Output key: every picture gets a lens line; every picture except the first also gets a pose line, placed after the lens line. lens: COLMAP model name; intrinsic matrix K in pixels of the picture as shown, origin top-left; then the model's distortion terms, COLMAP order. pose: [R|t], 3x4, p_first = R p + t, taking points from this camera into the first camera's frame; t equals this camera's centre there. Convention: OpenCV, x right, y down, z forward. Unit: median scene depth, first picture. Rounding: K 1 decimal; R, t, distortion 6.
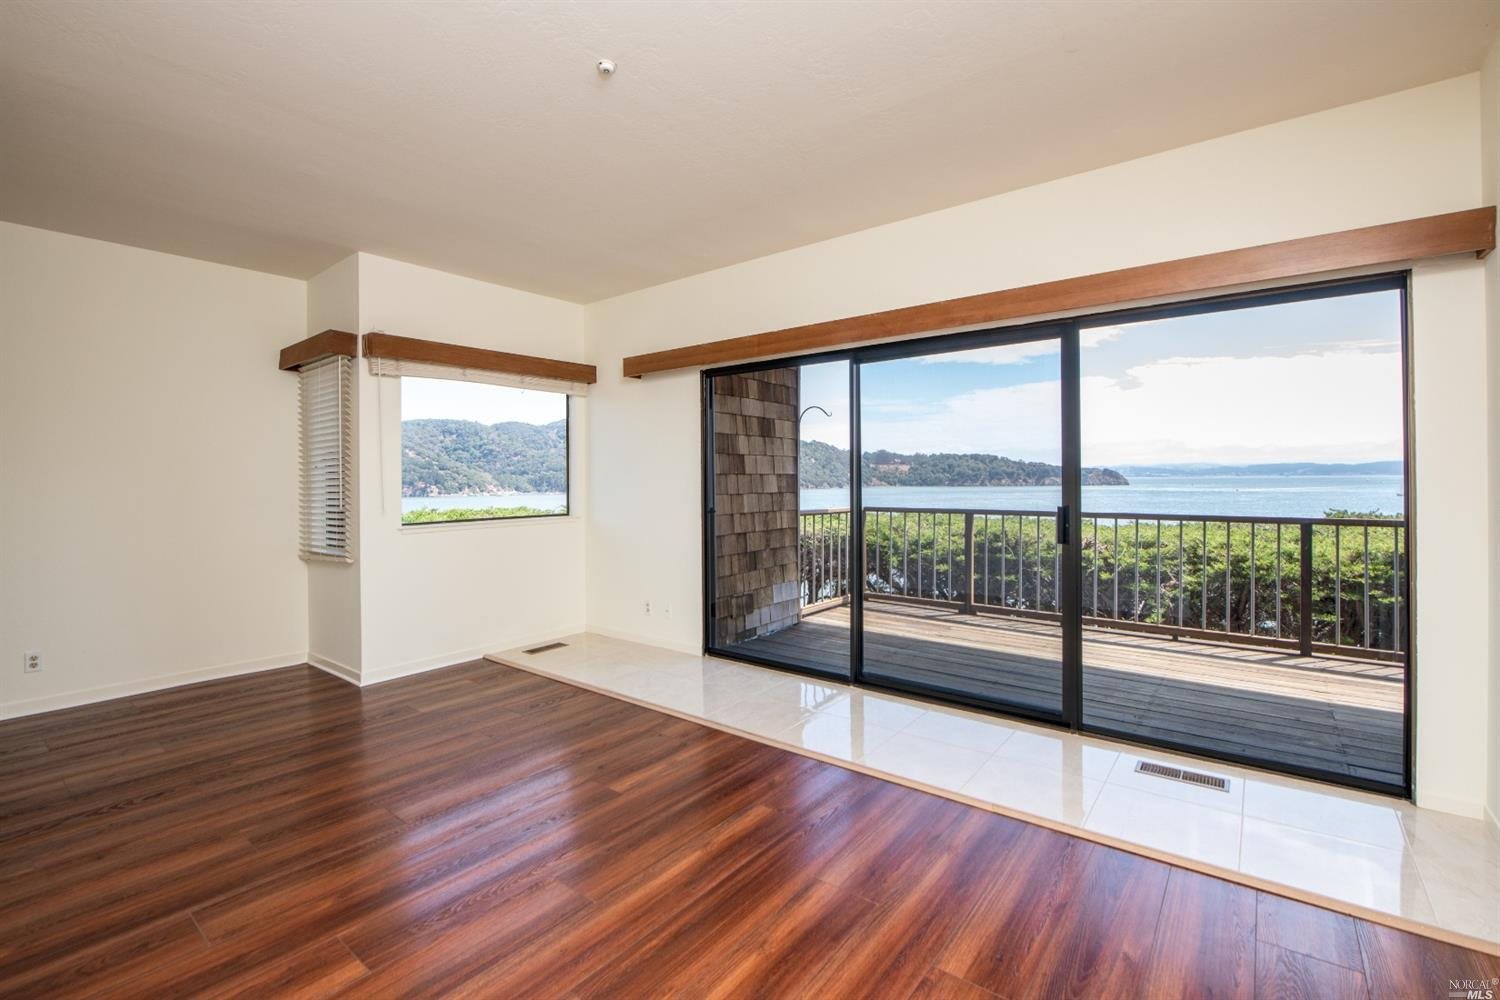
lens RADIAL K [[660.5, 0, 751.4], [0, 660.5, 479.4], [0, 0, 1]] dist [-0.014461, 0.000189]
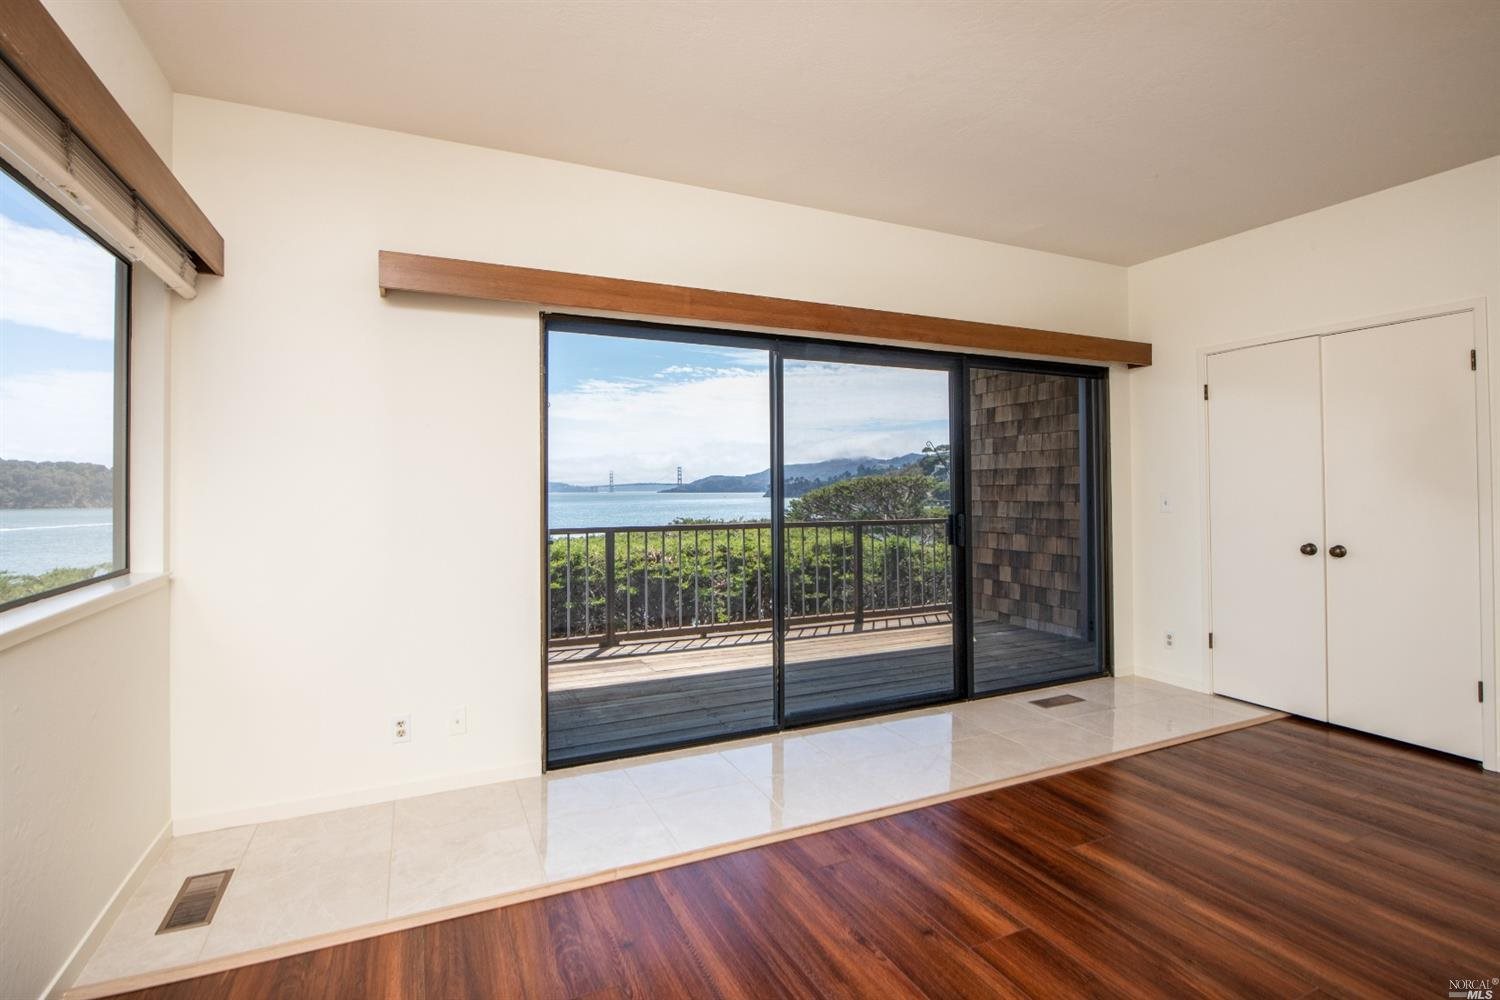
lens RADIAL K [[711.7, 0, 752.3], [0, 711.7, 482.8], [0, 0, 1]] dist [-0.014135, -0.000130]
pose [[0.439818, 0.017526, 0.897916, -0.602780], [0.001441, 0.999795, -0.020221, 0.007873], [-0.898086, 0.010187, 0.439702, 0.546814]]
